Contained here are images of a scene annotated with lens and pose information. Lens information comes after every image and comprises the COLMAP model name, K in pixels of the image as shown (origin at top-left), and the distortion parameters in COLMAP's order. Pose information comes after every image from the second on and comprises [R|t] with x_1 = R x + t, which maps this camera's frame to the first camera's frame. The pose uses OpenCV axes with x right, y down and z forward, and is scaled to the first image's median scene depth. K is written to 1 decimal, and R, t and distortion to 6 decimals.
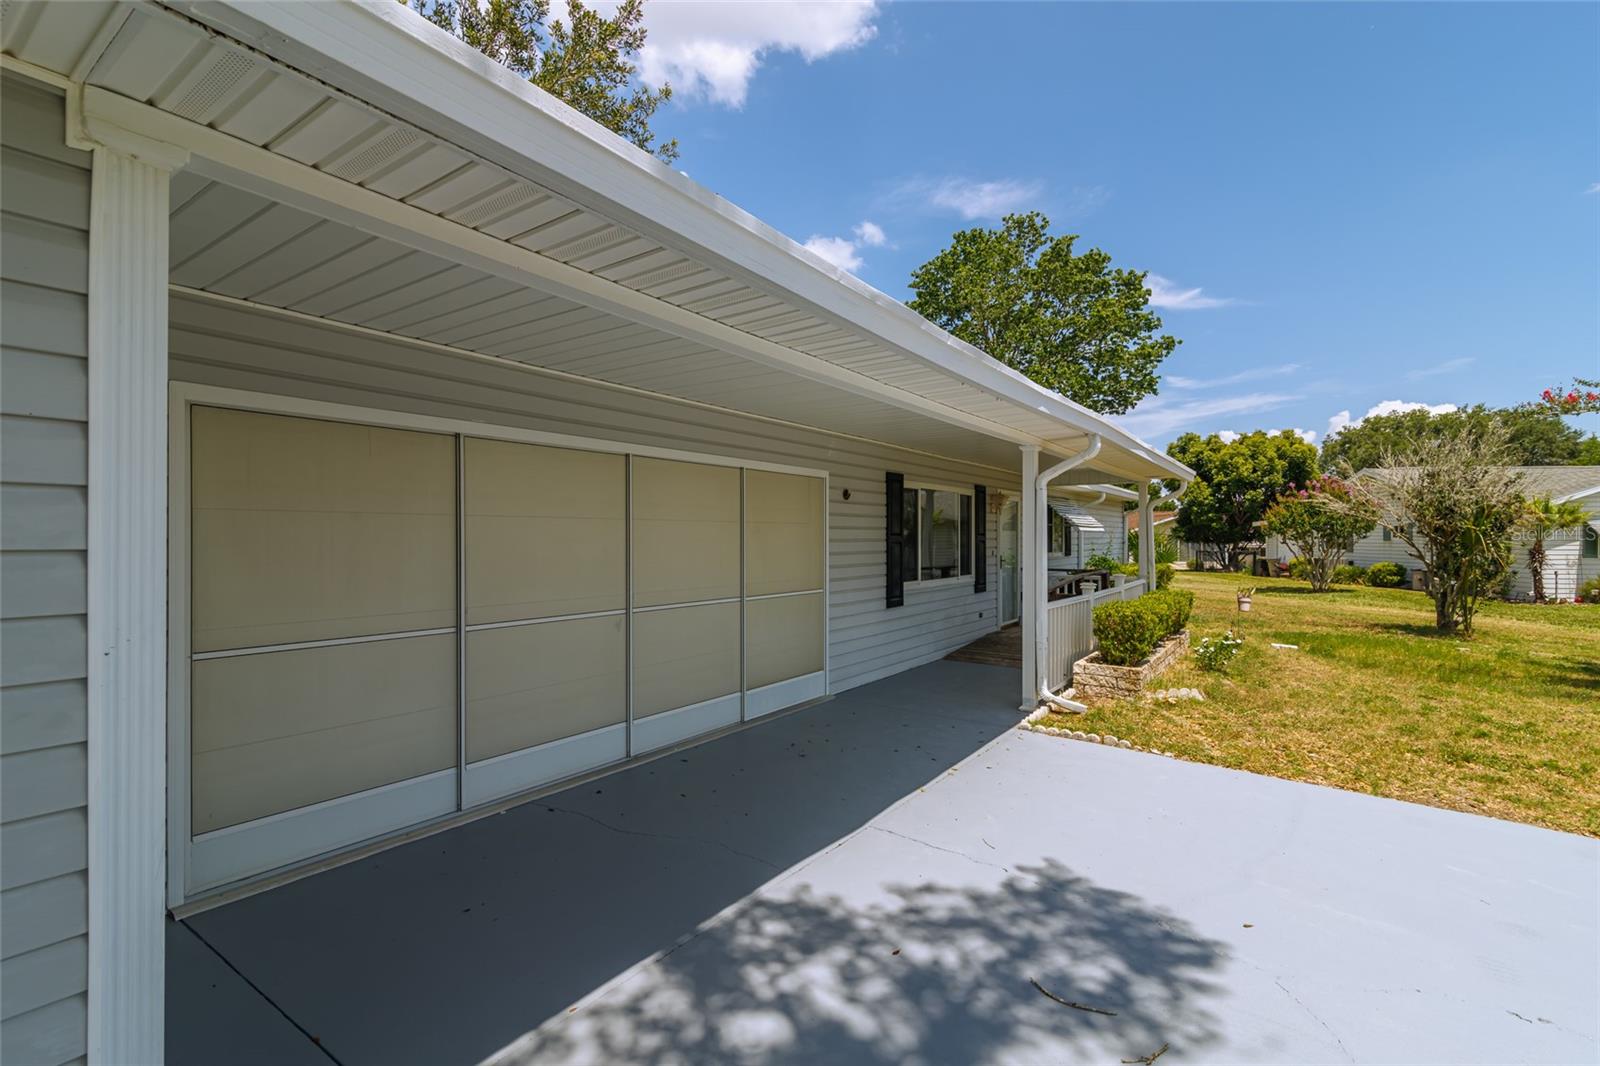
lens RADIAL K [[721.8, 0, 804.9], [0, 721.8, 534.1], [0, 0, 1]] dist [0.000236, -0.001085]
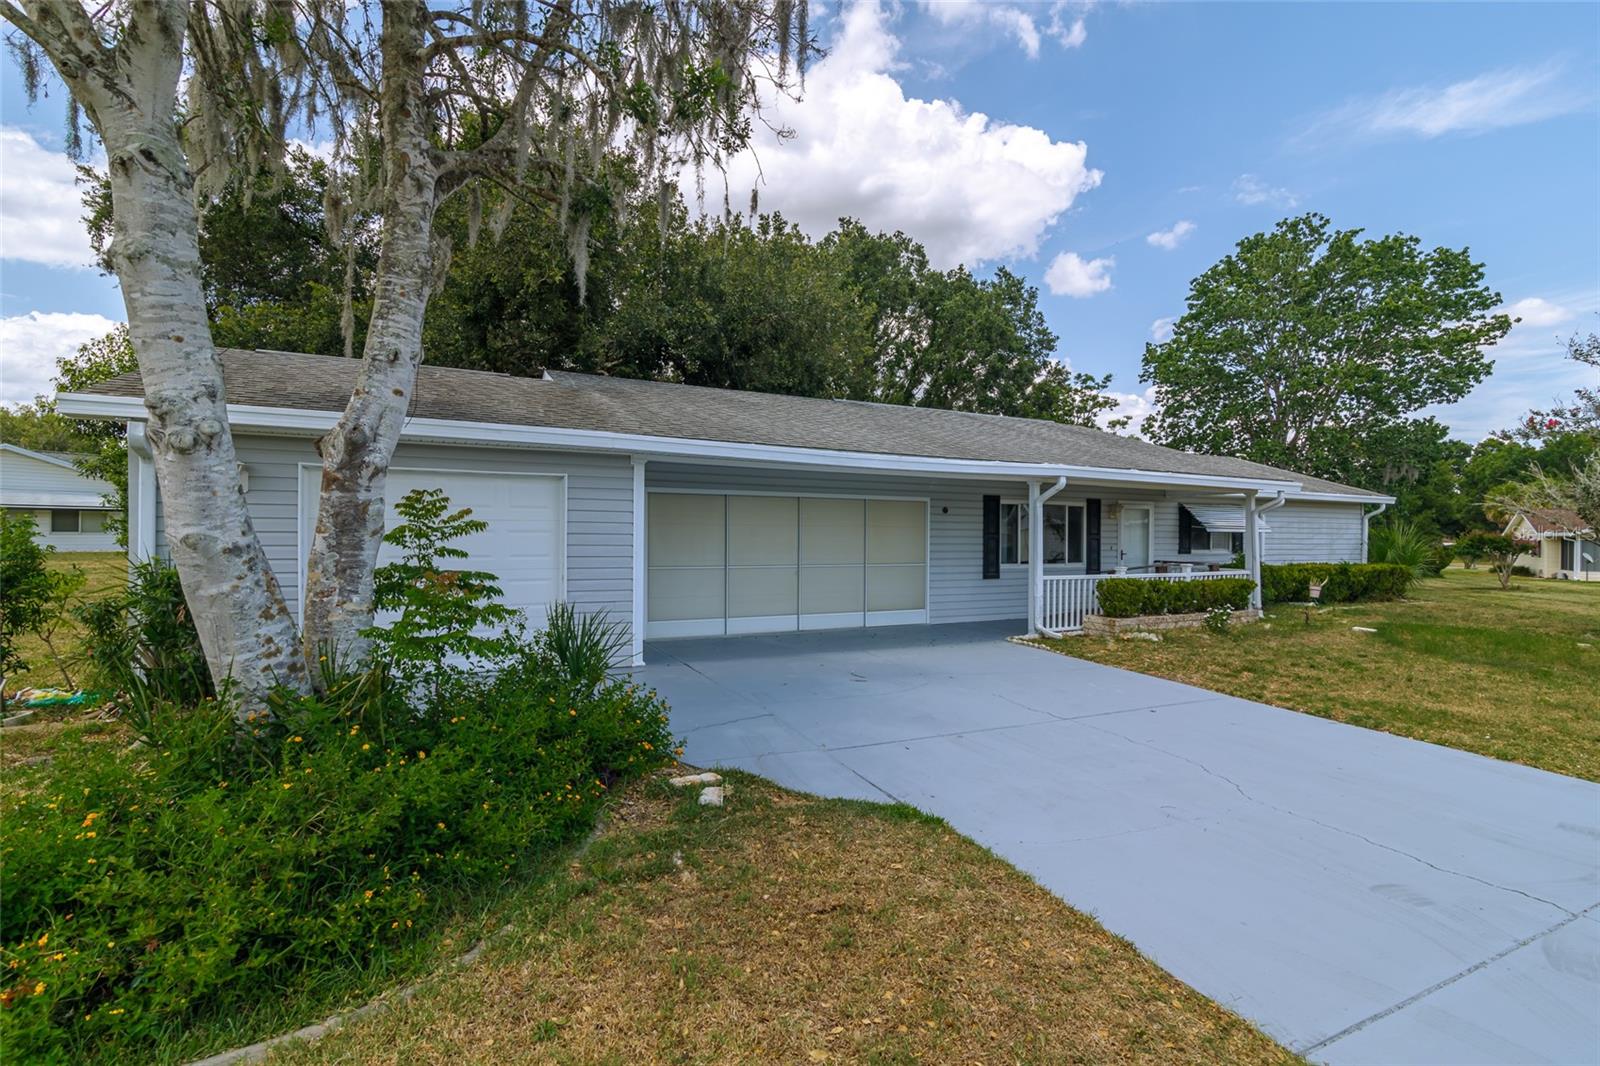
lens RADIAL K [[721.8, 0, 801.5], [0, 721.8, 533.1], [0, 0, 1]] dist [0.000236, -0.001085]
pose [[0.873562, -0.001261, -0.486711, 0.436658], [-0.001648, 0.999983, -0.005548, 0.007461], [0.486710, 0.005648, 0.873545, -0.492444]]
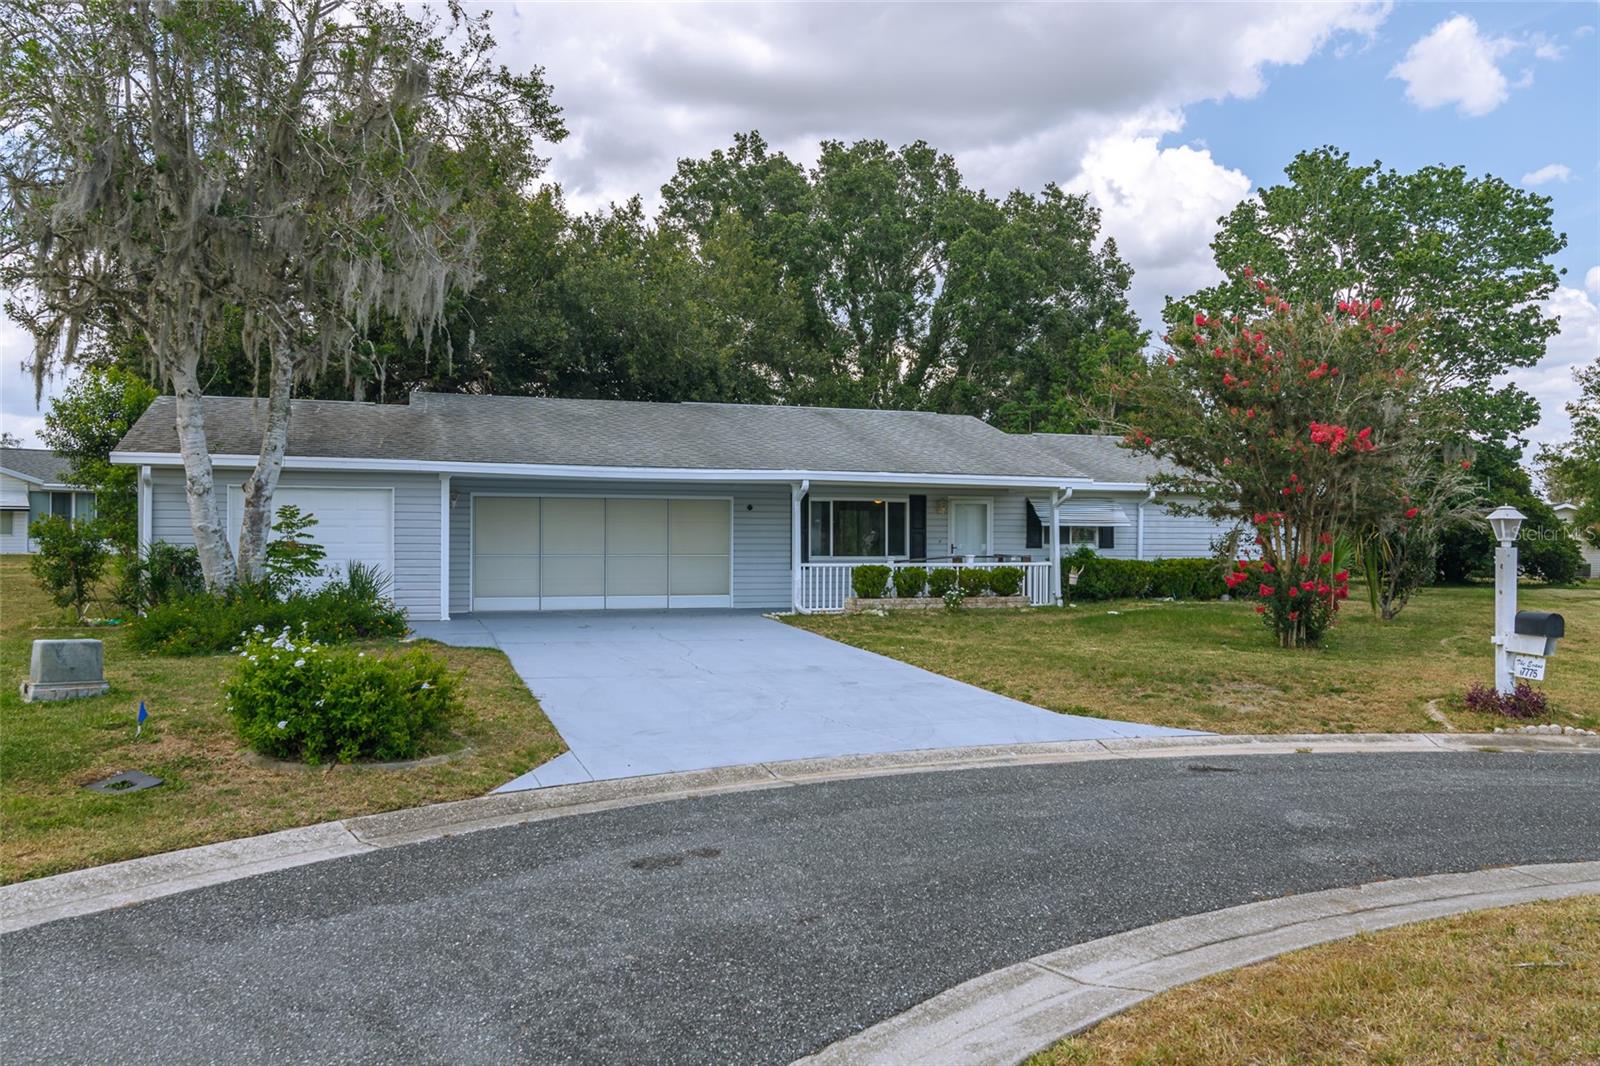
lens RADIAL K [[1222.2, 0, 809.1], [0, 1222.2, 530.1], [0, 0, 1]] dist [-0.003205, 0.002530]
pose [[0.797539, -0.005630, -0.603241, 1.585219], [-0.000217, 0.999954, -0.009619, 0.027495], [0.603268, 0.007802, 0.797501, -1.114584]]
